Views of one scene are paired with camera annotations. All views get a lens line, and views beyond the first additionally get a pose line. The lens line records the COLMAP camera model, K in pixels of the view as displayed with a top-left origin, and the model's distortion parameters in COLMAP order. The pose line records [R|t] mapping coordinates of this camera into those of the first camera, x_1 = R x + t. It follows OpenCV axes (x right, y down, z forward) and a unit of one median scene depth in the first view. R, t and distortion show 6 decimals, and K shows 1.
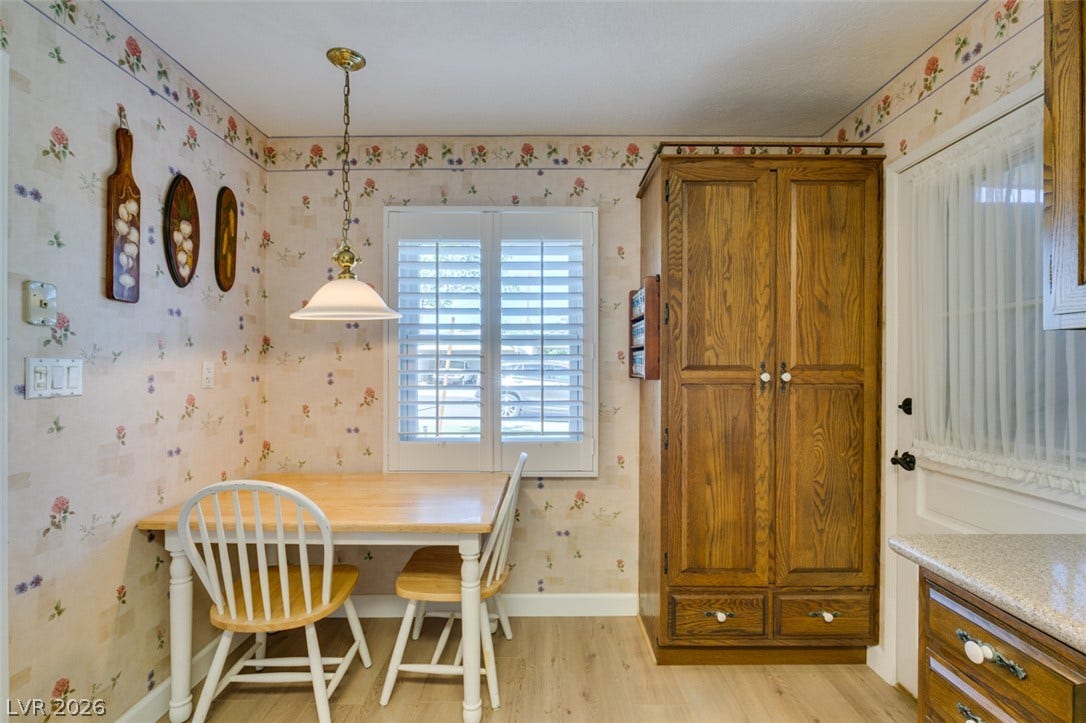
lens RADIAL K [[485.0, 0, 544.6], [0, 485.0, 368.6], [0, 0, 1]] dist [-0.003042, -0.000606]
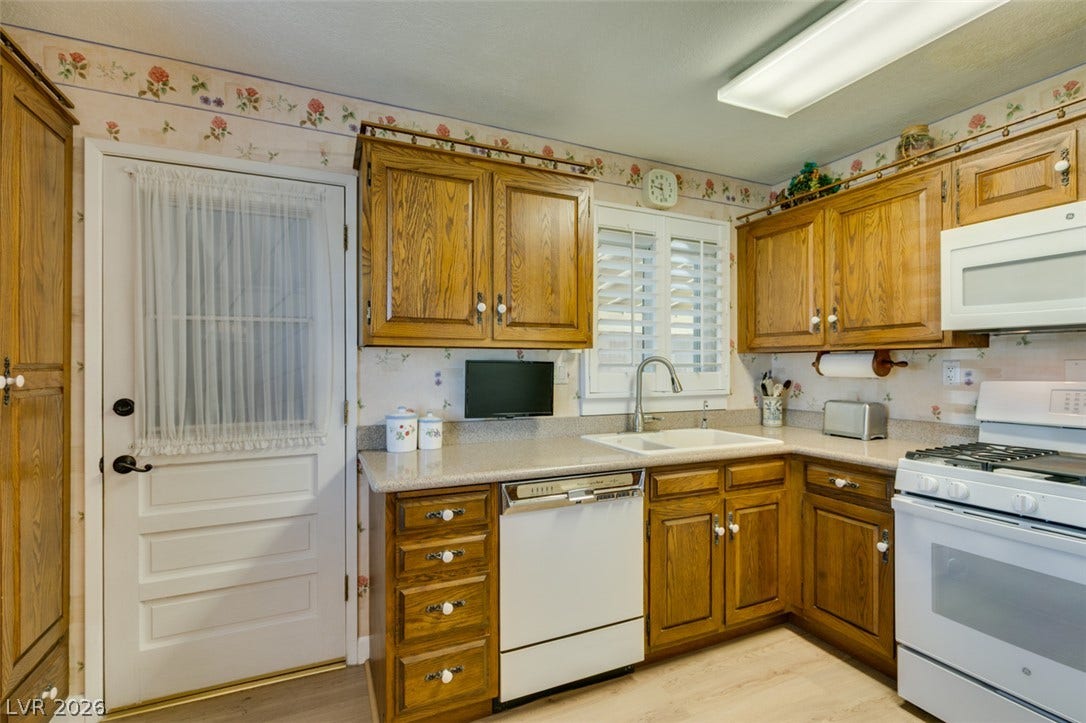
lens RADIAL K [[485.0, 0, 542.6], [0, 485.0, 362.6], [0, 0, 1]] dist [-0.003042, -0.000606]
pose [[-0.410580, 0.005252, 0.911809, -0.426953], [0.003072, 0.999986, -0.004377, -0.003066], [-0.911819, 0.001004, -0.410590, 0.605481]]
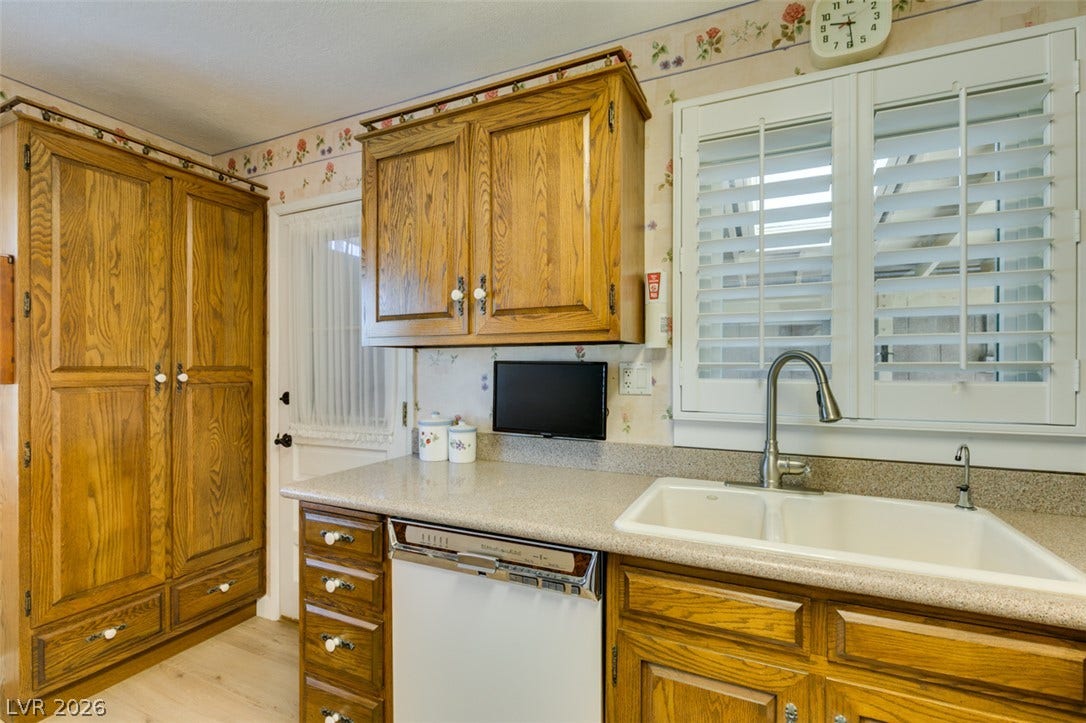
lens RADIAL K [[485.0, 0, 542.7], [0, 485.0, 369.5], [0, 0, 1]] dist [-0.003042, -0.000606]
pose [[0.414580, -0.004884, 0.910000, -0.138430], [0.003896, 0.999986, 0.003592, -0.000948], [-0.910004, 0.002057, 0.414594, -0.154804]]
